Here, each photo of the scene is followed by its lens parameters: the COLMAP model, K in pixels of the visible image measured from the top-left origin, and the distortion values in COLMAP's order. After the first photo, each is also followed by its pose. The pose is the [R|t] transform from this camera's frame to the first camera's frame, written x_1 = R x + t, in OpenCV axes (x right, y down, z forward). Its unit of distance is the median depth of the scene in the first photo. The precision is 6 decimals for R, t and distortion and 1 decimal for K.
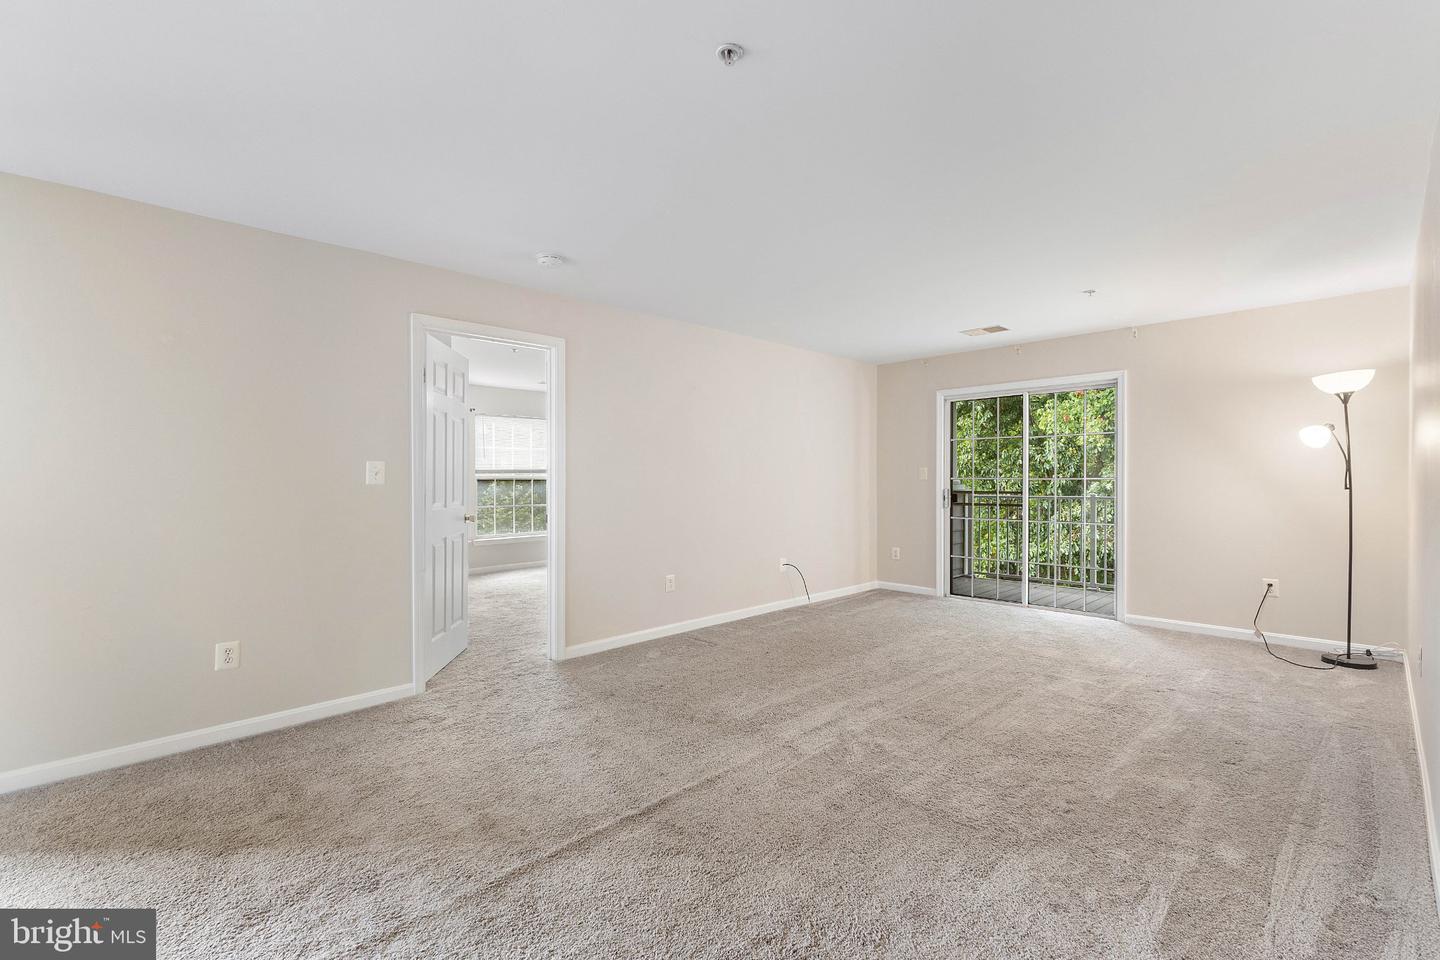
lens RADIAL K [[628.7, 0, 720.0], [0, 628.7, 480.0], [0, 0, 1]] dist [0.002324, -0.000005]
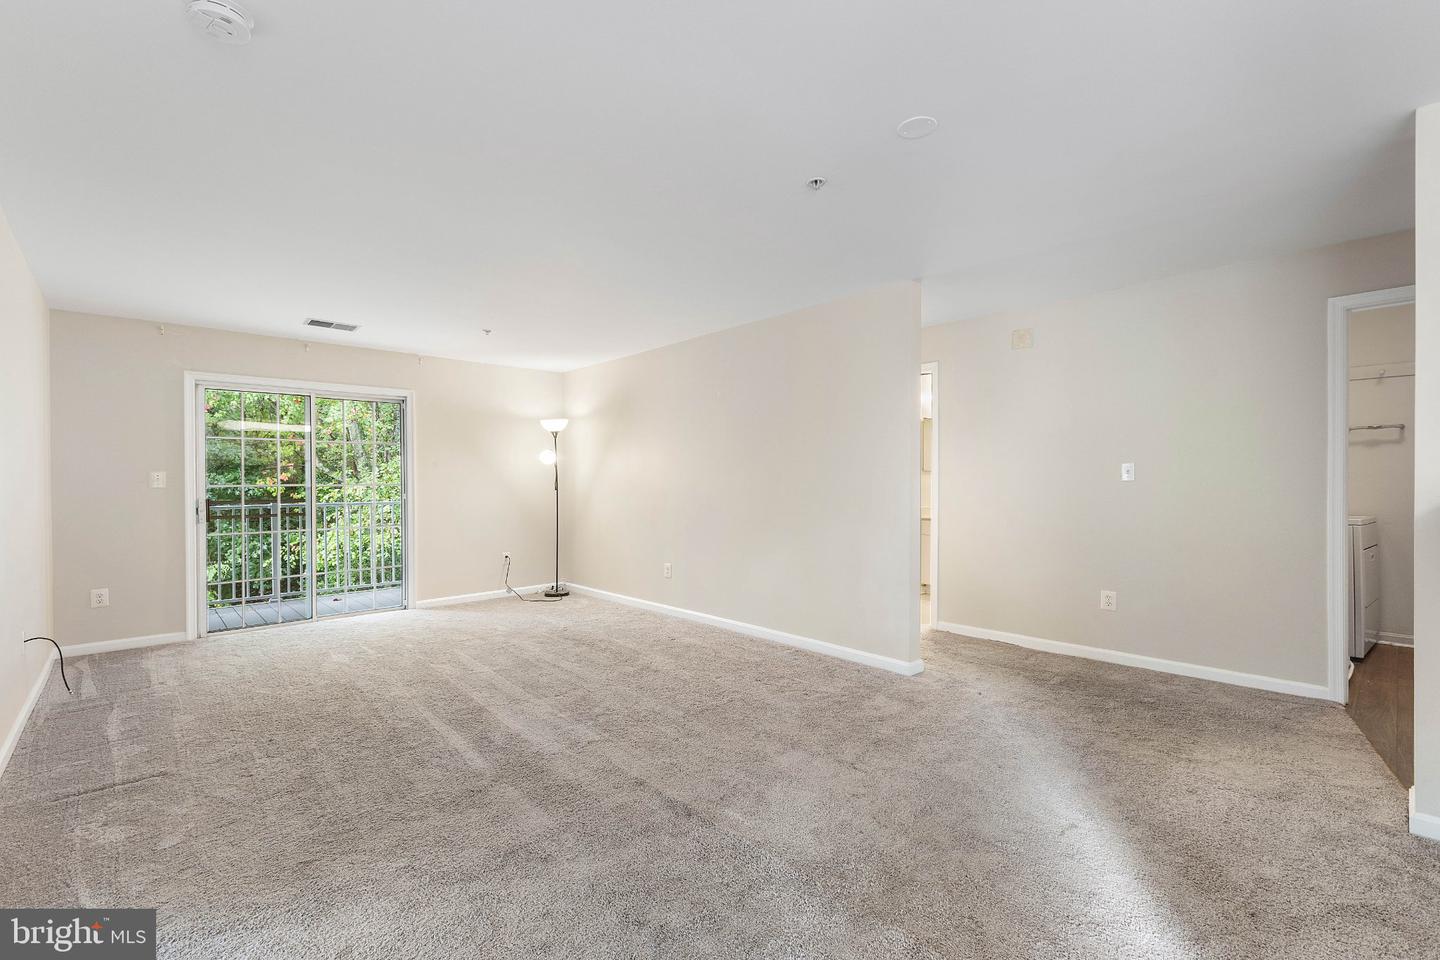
lens RADIAL K [[624.0, 0, 720.0], [0, 624.0, 480.0], [0, 0, 1]] dist [0.010551, -0.000016]
pose [[0.022297, 0.004928, 0.999739, -0.514219], [0.009955, 0.999937, -0.005151, 0.001064], [-0.999702, 0.010067, 0.022247, 0.431412]]
